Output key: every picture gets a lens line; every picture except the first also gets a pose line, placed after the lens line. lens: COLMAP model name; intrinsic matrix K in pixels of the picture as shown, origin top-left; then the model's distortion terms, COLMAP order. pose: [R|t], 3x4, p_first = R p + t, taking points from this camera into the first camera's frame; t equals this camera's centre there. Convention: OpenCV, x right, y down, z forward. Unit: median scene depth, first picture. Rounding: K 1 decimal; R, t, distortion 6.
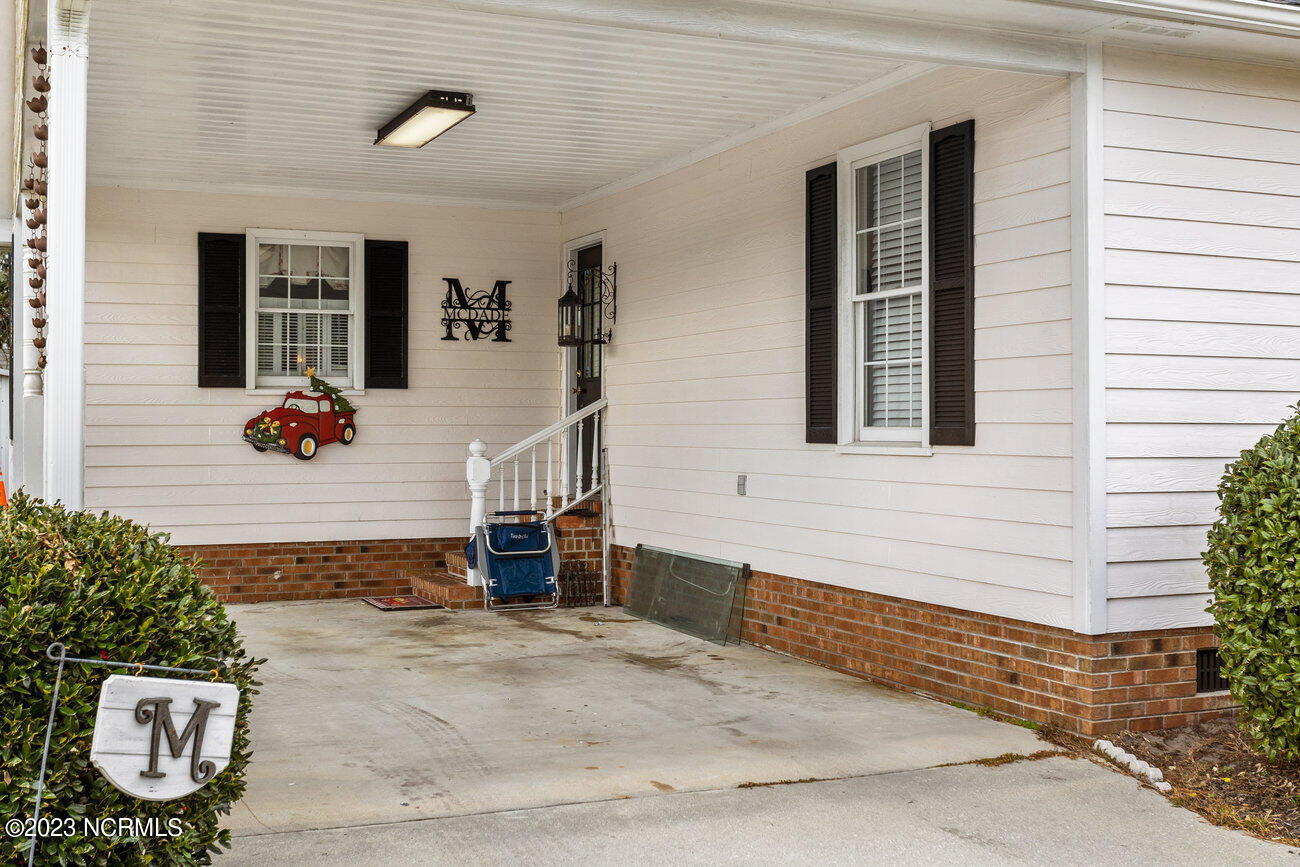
lens RADIAL K [[1513.5, 0, 650.0], [0, 1513.5, 433.5], [0, 0, 1]] dist [-0.010117, -0.010760]
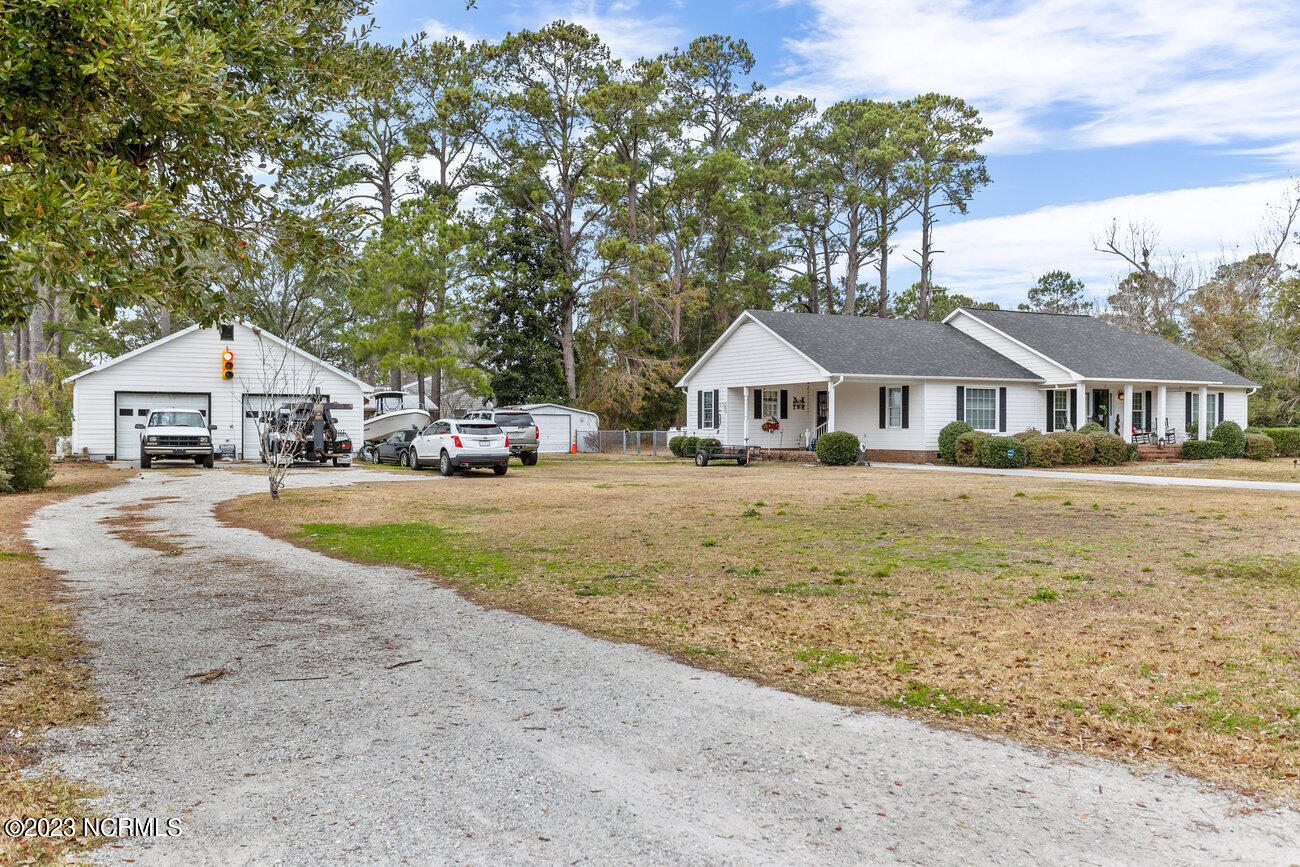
lens RADIAL K [[1099.9, 0, 650.0], [0, 1099.9, 433.5], [0, 0, 1]] dist [0.004114, -0.001346]
pose [[0.996793, 0.000643, 0.080017, -0.944673], [-0.000442, 0.999997, -0.002525, 0.030263], [-0.080018, 0.002482, 0.996790, -2.731759]]
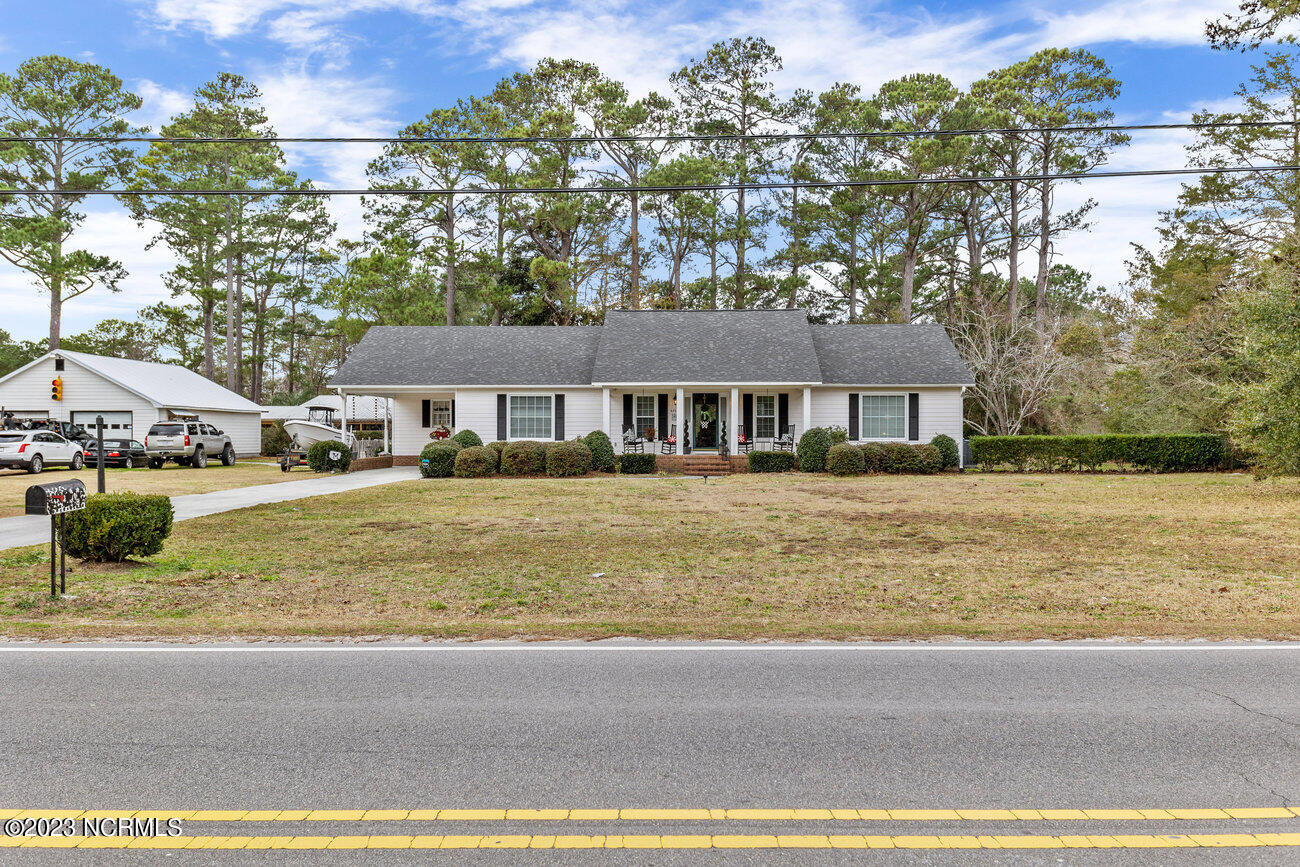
lens RADIAL K [[1073.9, 0, 650.0], [0, 1073.9, 433.5], [0, 0, 1]] dist [0.006199, -0.002207]
pose [[0.902579, -0.001038, -0.430523, 2.126526], [-0.001647, 0.999981, -0.005863, 0.012930], [0.430521, 0.006001, 0.902561, -2.178000]]
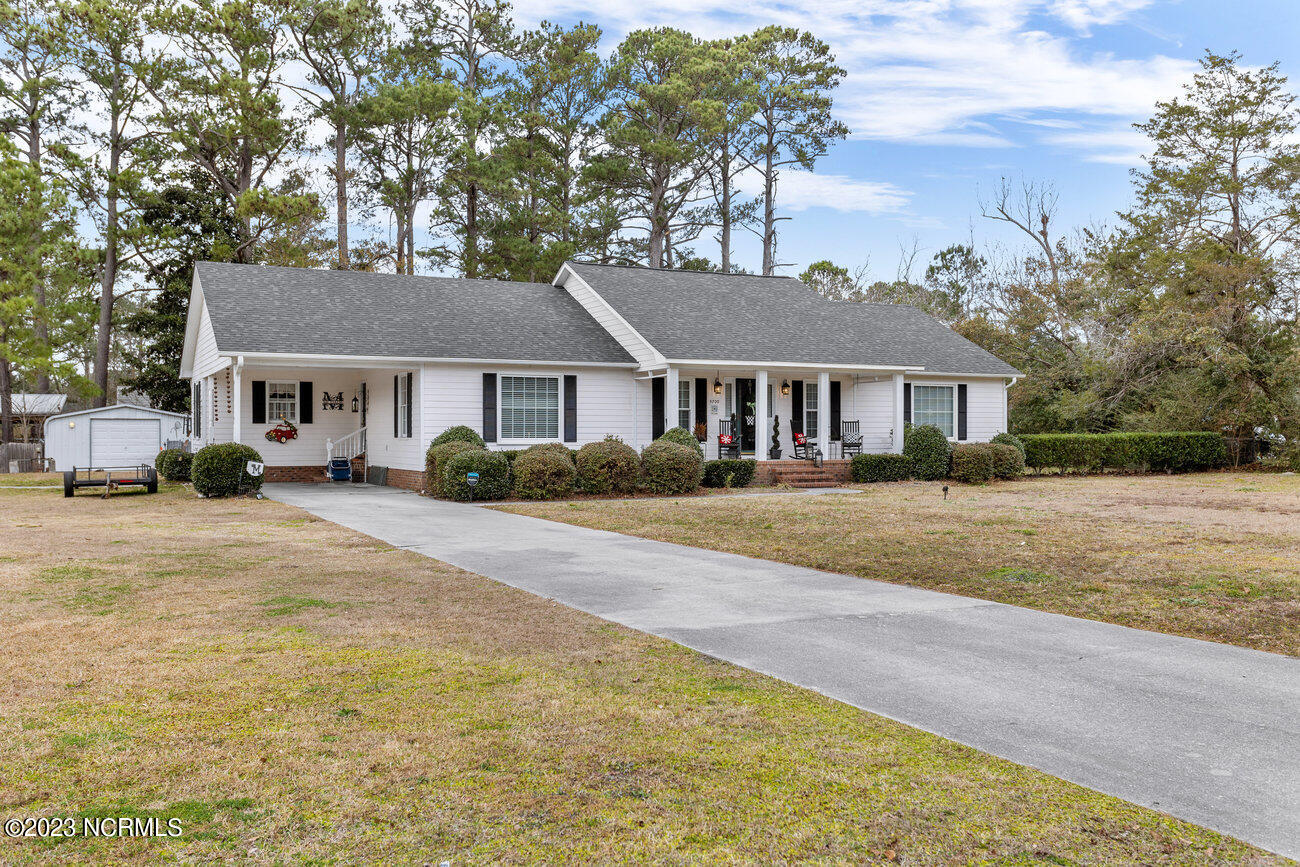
lens RADIAL K [[1150.2, 0, 650.0], [0, 1150.2, 433.5], [0, 0, 1]] dist [0.002169, -0.020758]
pose [[0.998318, -0.002245, 0.057930, 0.485536], [0.002674, 0.999970, -0.007335, 0.016045], [-0.057912, 0.007478, 0.998294, -1.779798]]
